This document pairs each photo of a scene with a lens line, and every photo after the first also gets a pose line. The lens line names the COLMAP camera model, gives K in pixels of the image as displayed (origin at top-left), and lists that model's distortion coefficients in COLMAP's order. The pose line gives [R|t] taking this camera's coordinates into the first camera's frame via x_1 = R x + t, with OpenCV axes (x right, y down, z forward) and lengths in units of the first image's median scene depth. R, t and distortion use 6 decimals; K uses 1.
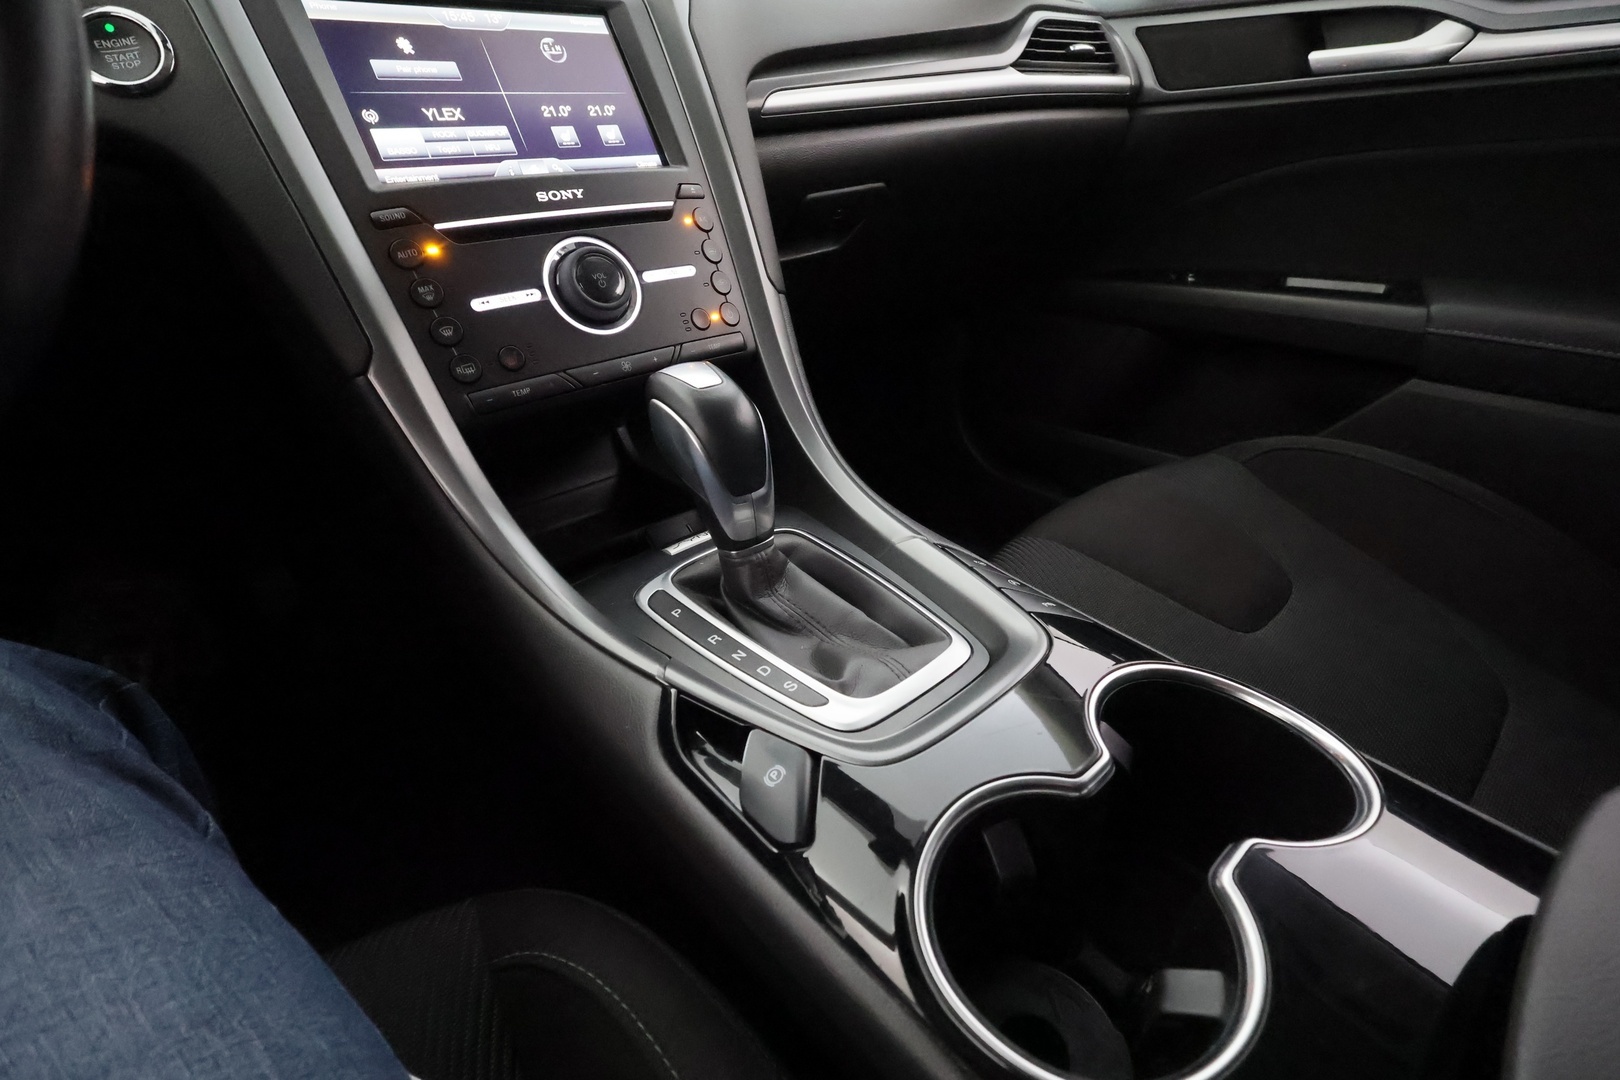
lens RADIAL K [[747.9, 0, 810.0], [0, 747.9, 540.0], [0, 0, 1]] dist [-0.004010, 0.001374]
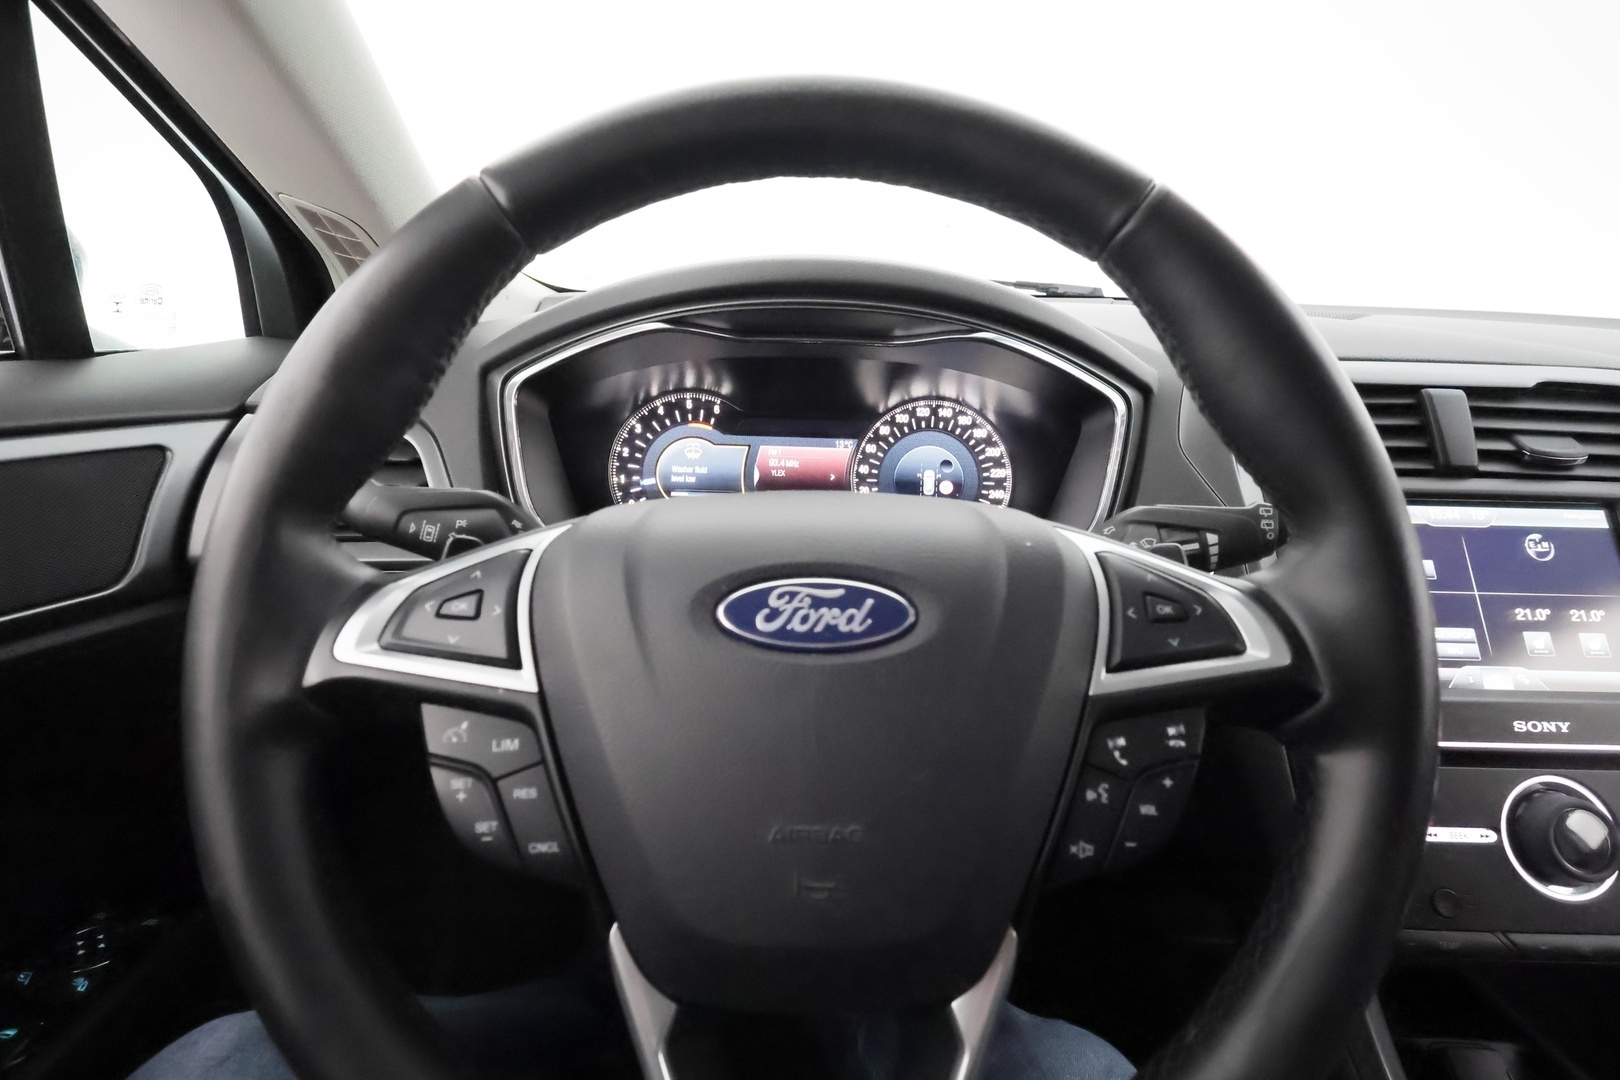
lens RADIAL K [[747.9, 0, 810.0], [0, 747.9, 540.0], [0, 0, 1]] dist [-0.004010, 0.001374]
pose [[0.742647, 0.213529, -0.634729, -0.466448], [-0.361250, 0.925813, -0.111217, -0.257149], [0.563892, 0.311890, 0.764689, -0.231566]]
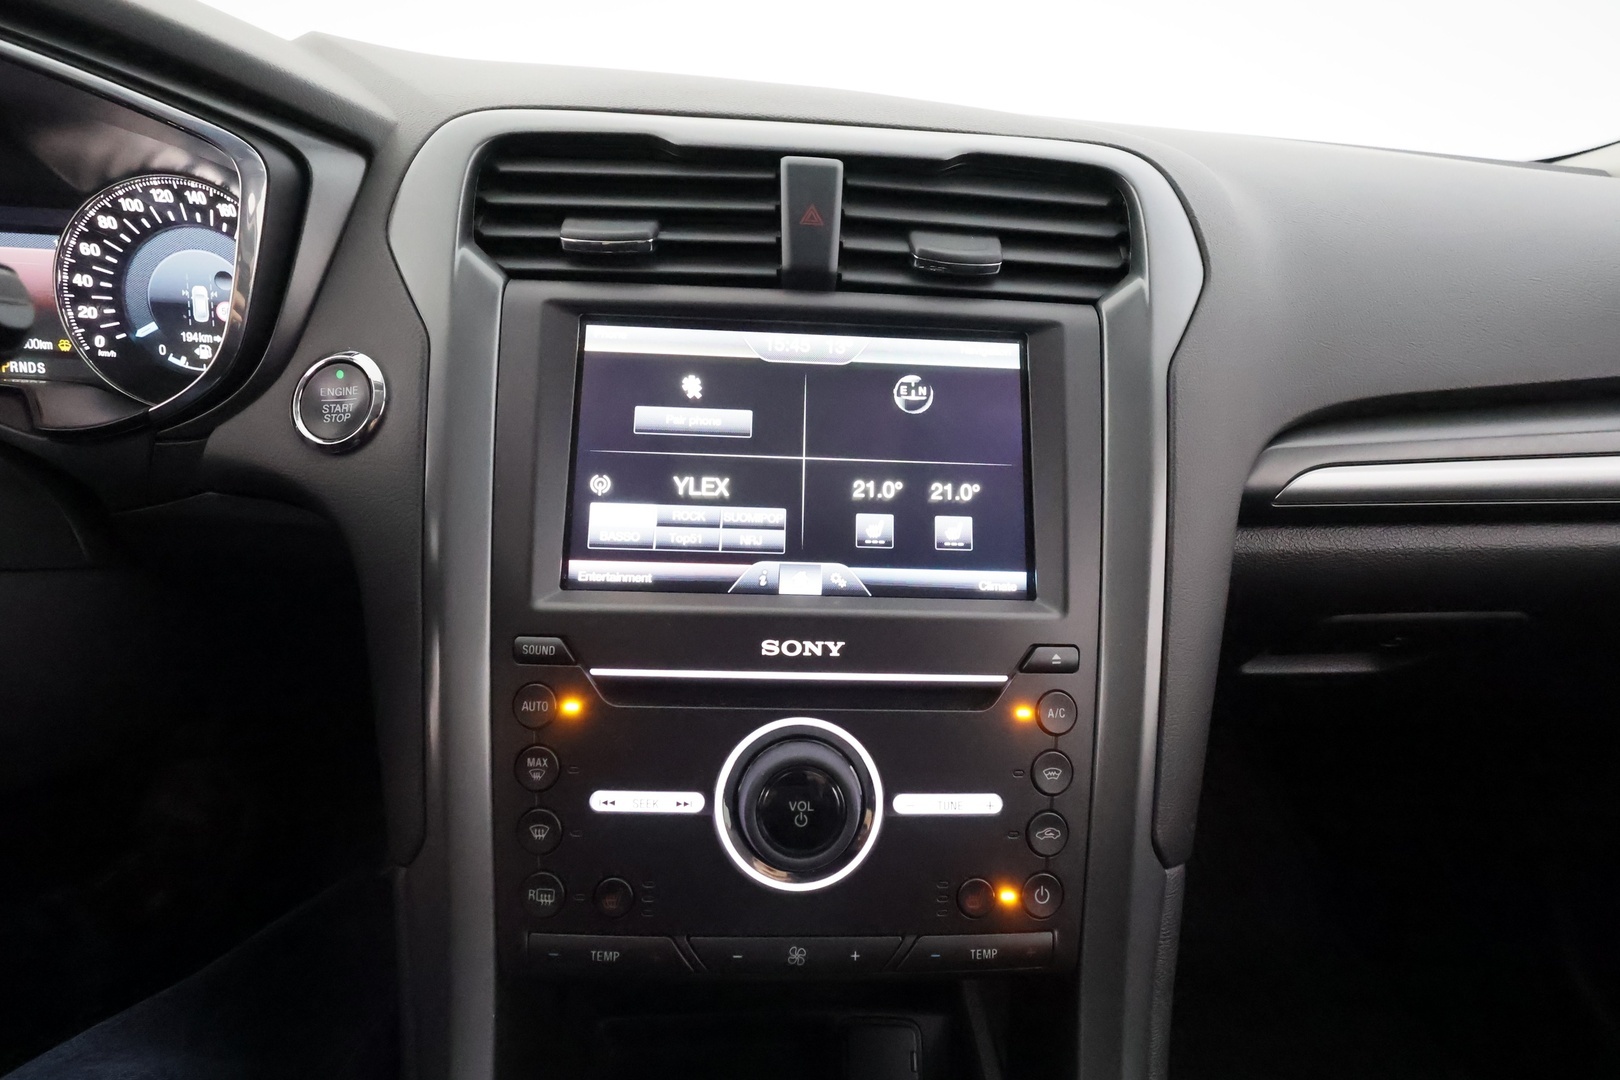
lens RADIAL K [[747.9, 0, 810.0], [0, 747.9, 540.0], [0, 0, 1]] dist [-0.004010, 0.001374]
pose [[0.771614, 0.299835, -0.560991, -0.014349], [-0.365773, 0.930687, -0.005675, -0.545724], [0.520405, 0.209574, 0.827803, 0.484424]]
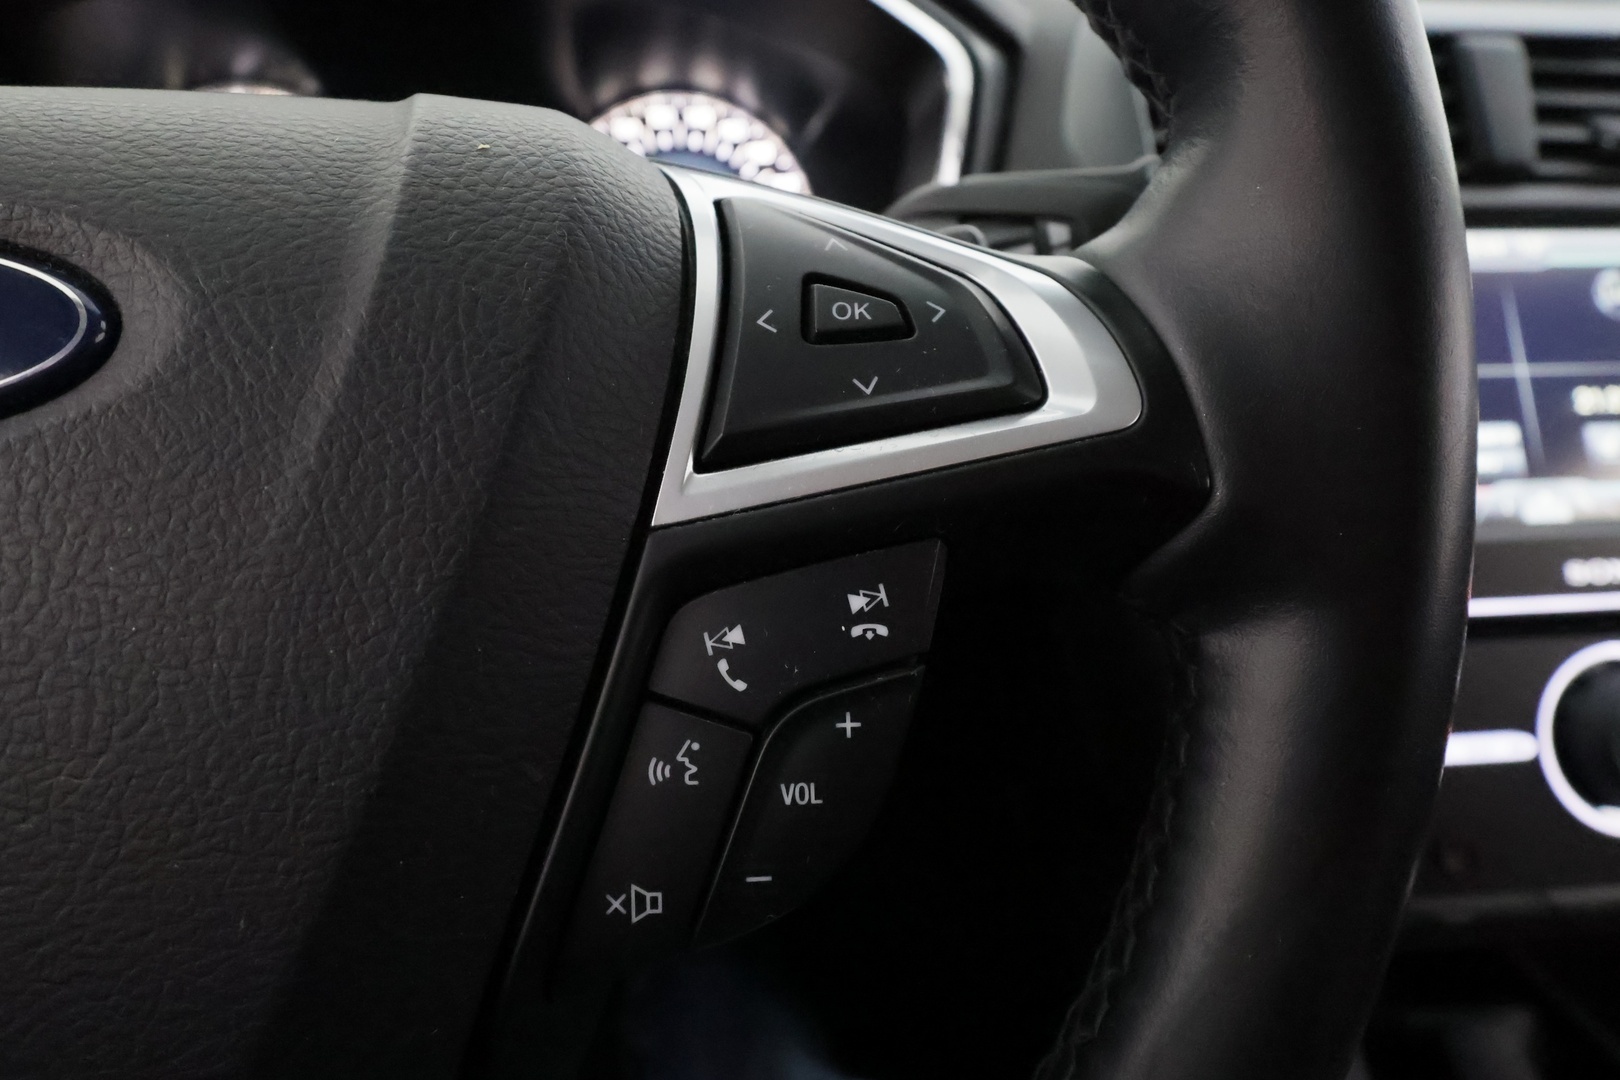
lens RADIAL K [[928.0, 0, 810.1], [0, 928.0, 544.4], [0, 0, 1]] dist [0.000040, -0.000694]
pose [[0.809990, 0.249920, -0.530524, -0.456926], [-0.305023, 0.952191, -0.017142, -0.289798], [0.500876, 0.175707, 0.847496, 0.117691]]
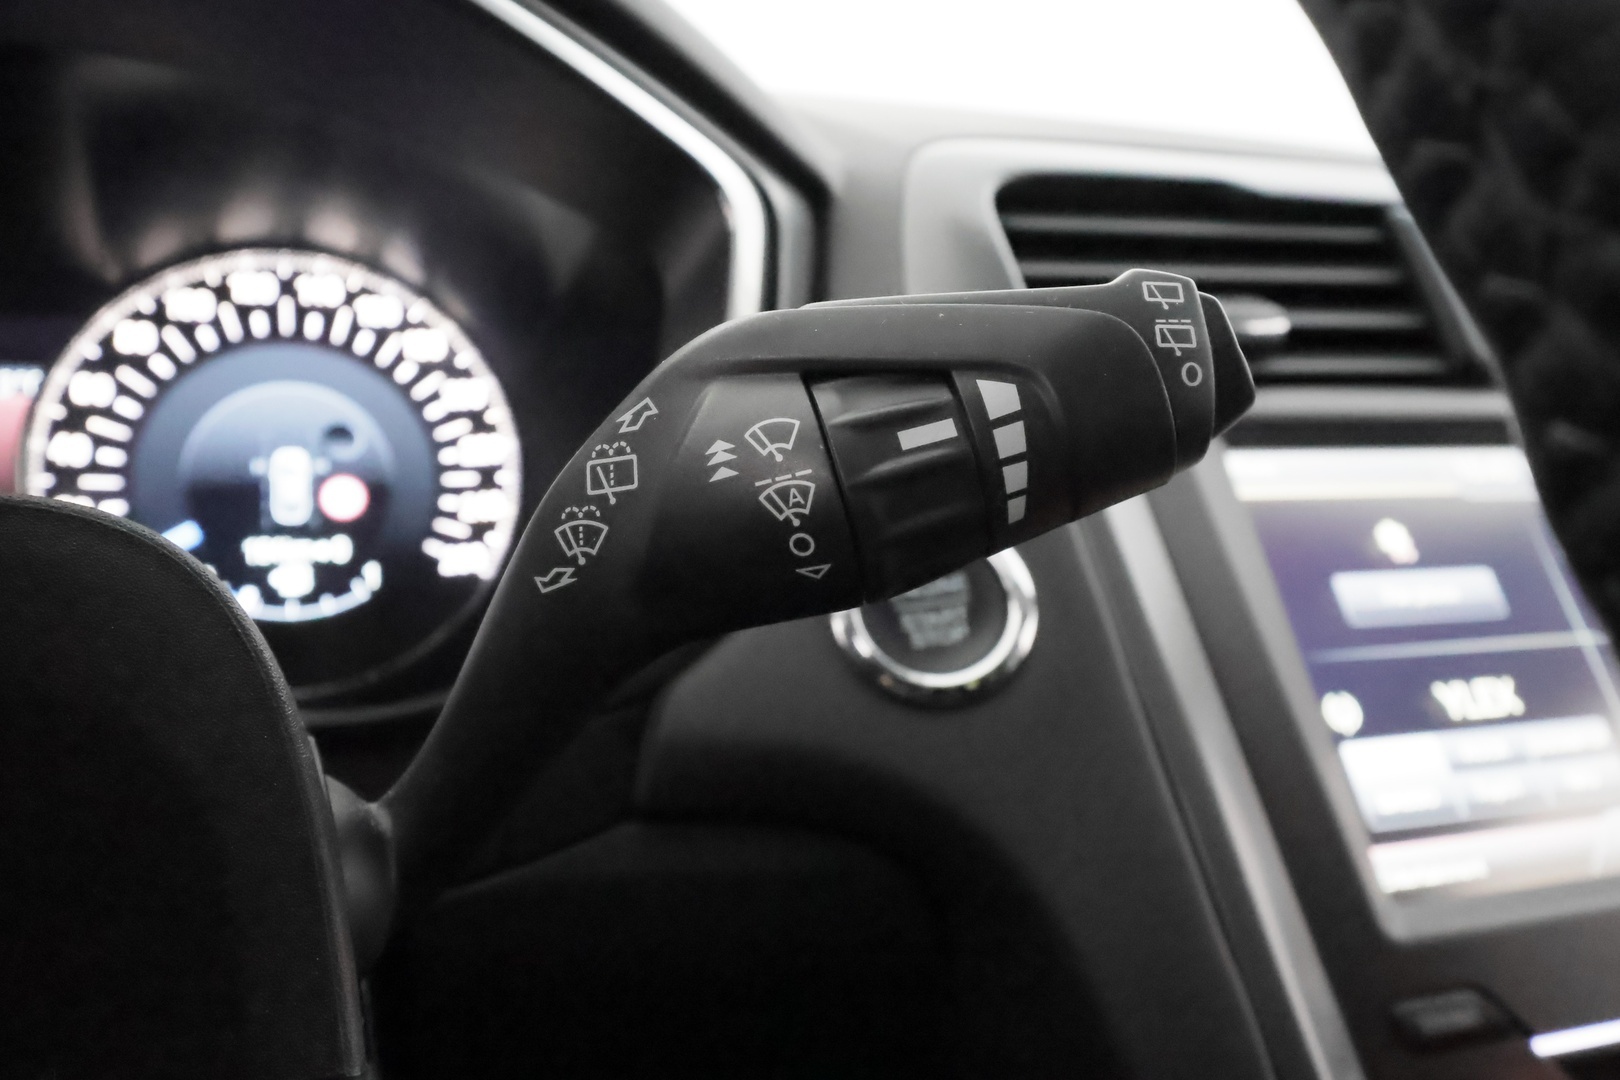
lens RADIAL K [[1262.7, 0, 806.0], [0, 1262.7, 540.1], [0, 0, 1]] dist [-0.001627, -0.000054]
pose [[0.920616, 0.064106, -0.385171, -0.556050], [-0.211709, 0.910803, -0.354425, -0.324311], [0.328094, 0.407834, 0.852071, 0.263233]]
